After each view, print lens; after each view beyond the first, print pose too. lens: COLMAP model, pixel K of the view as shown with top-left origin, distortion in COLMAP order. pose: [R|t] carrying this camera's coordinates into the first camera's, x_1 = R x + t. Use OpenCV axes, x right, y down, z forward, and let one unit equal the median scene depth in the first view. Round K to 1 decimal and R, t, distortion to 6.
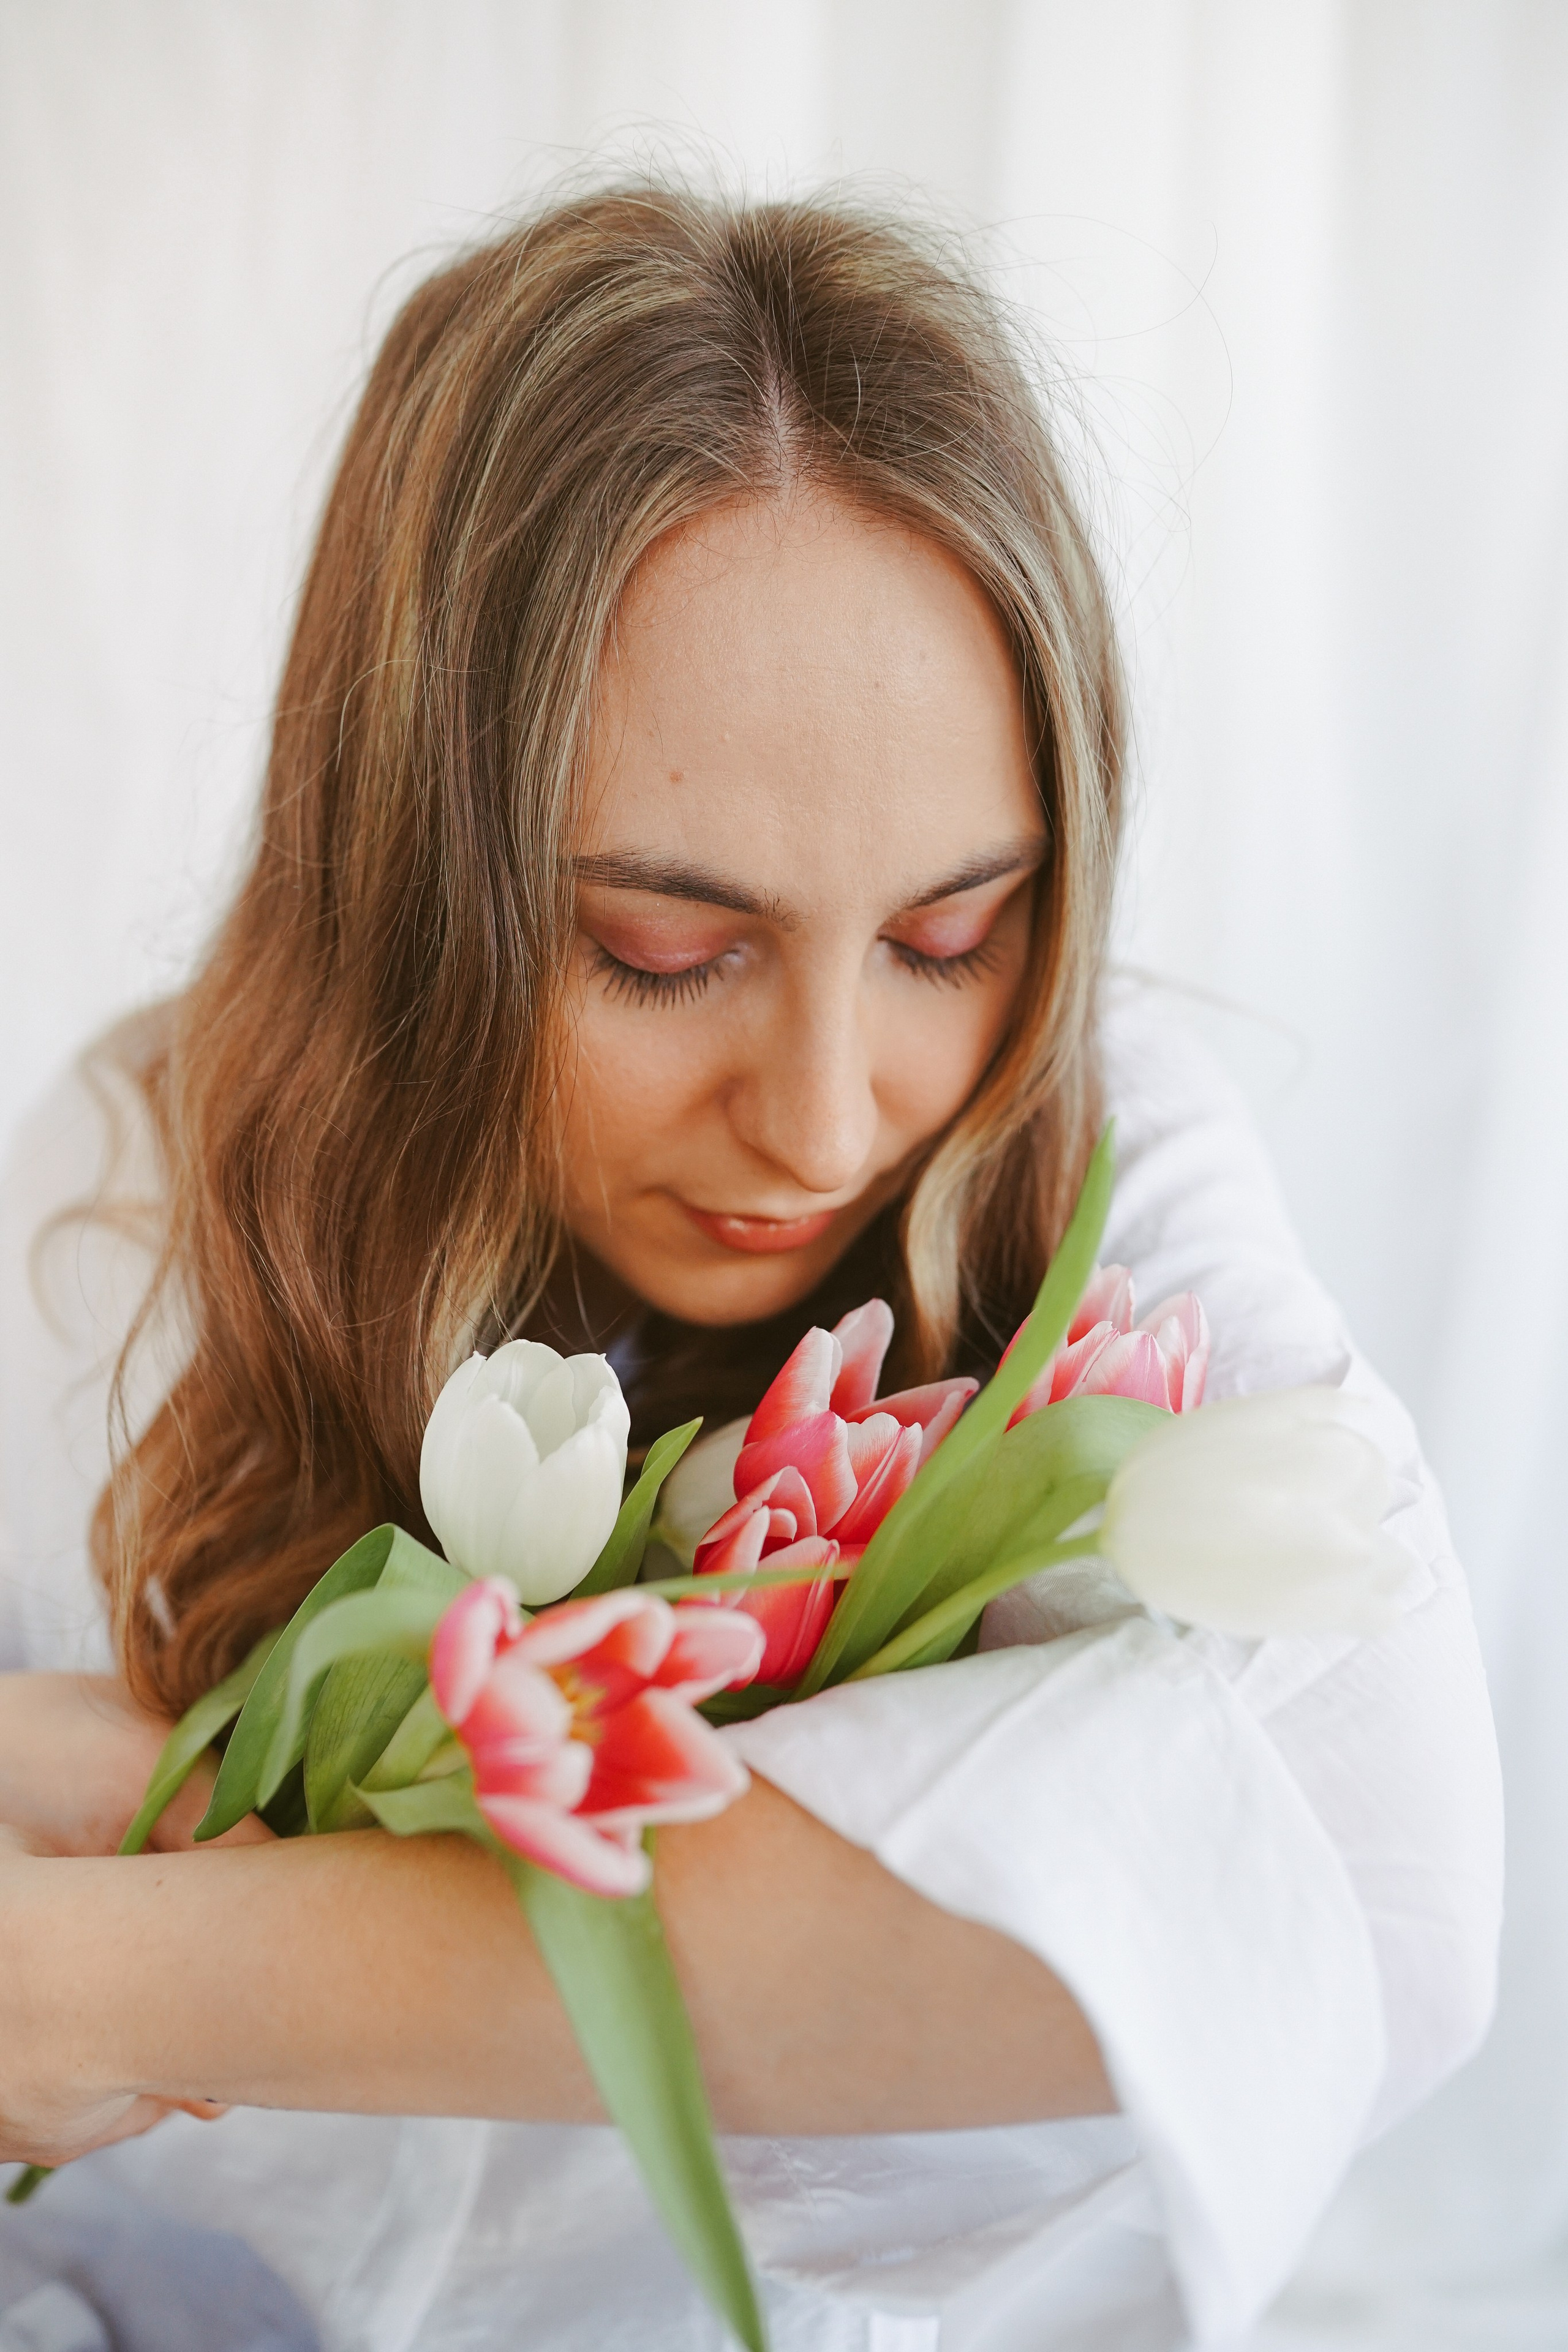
lens RADIAL K [[1635.4, 0, 784.0], [0, 1635.4, 1176.0], [0, 0, 1]] dist [0.053023, 0.000205]
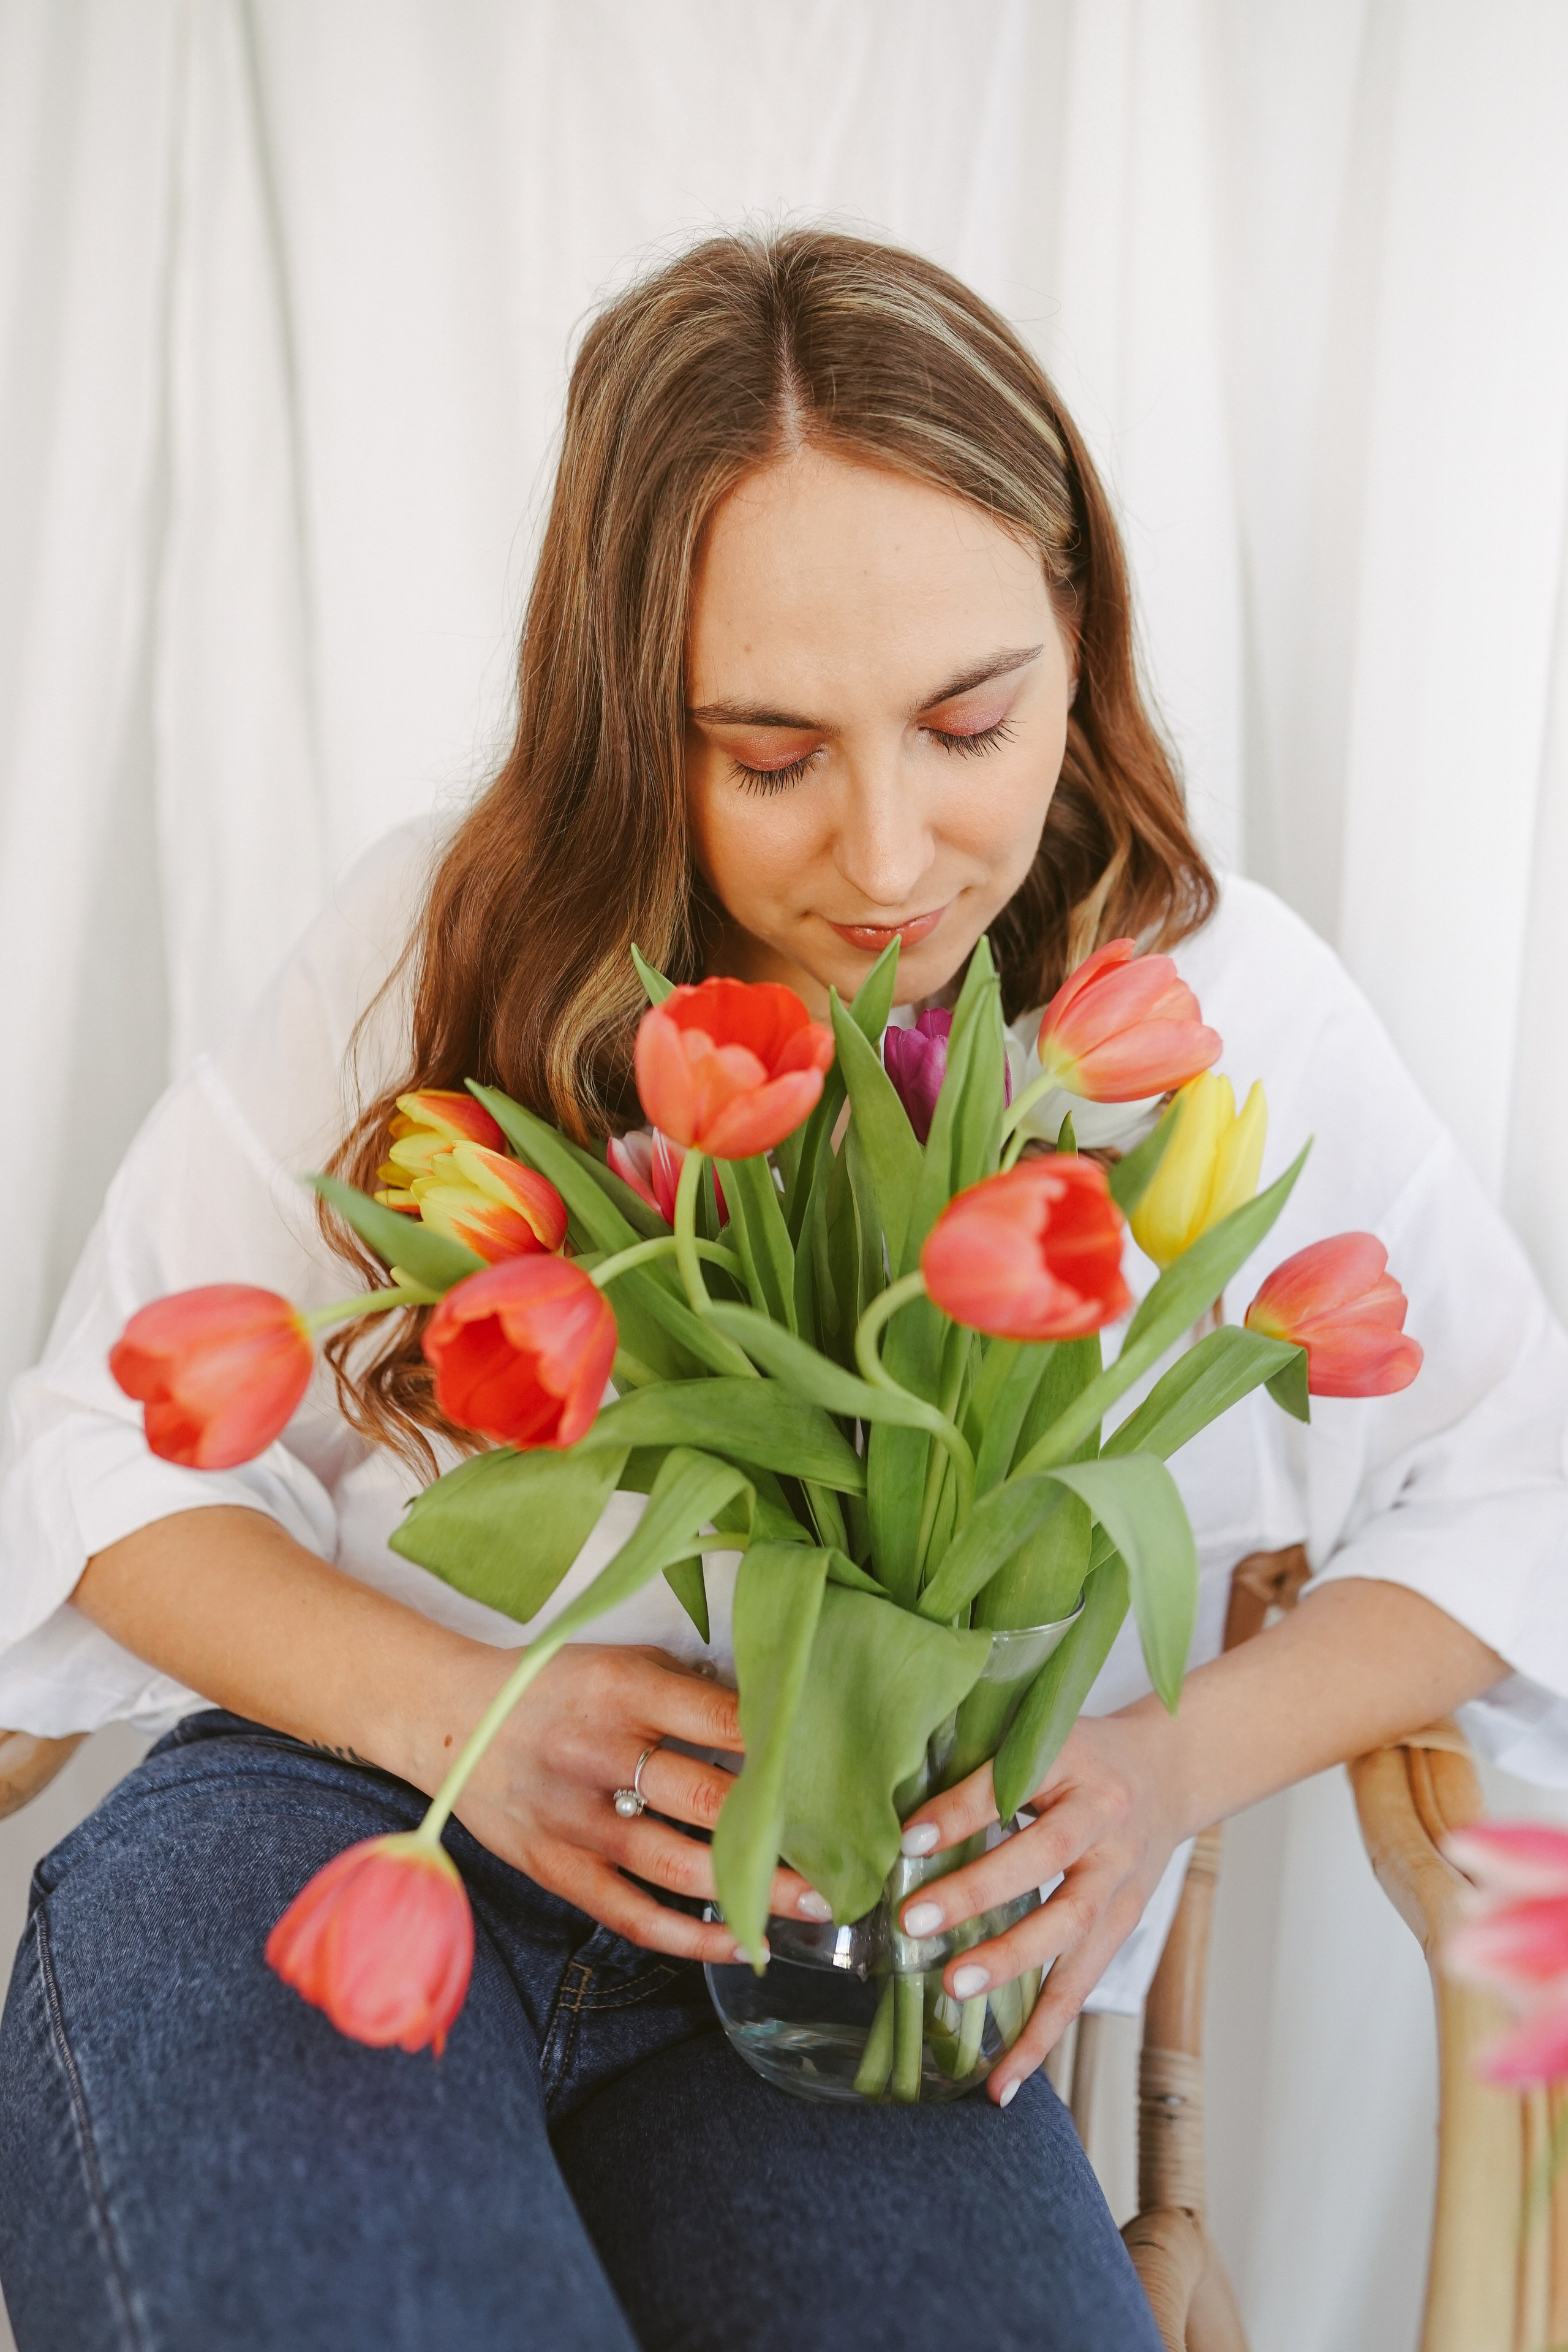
lens RADIAL K [[1635.4, 0, 784.0], [0, 1635.4, 1176.0], [0, 0, 1]] dist [0.053023, 0.000205]
pose [[0.961327, -0.045921, -0.271552, 0.346469], [0.087250, 0.985994, 0.142140, 0.034379], [0.261222, -0.160336, 0.951869, -0.543071]]
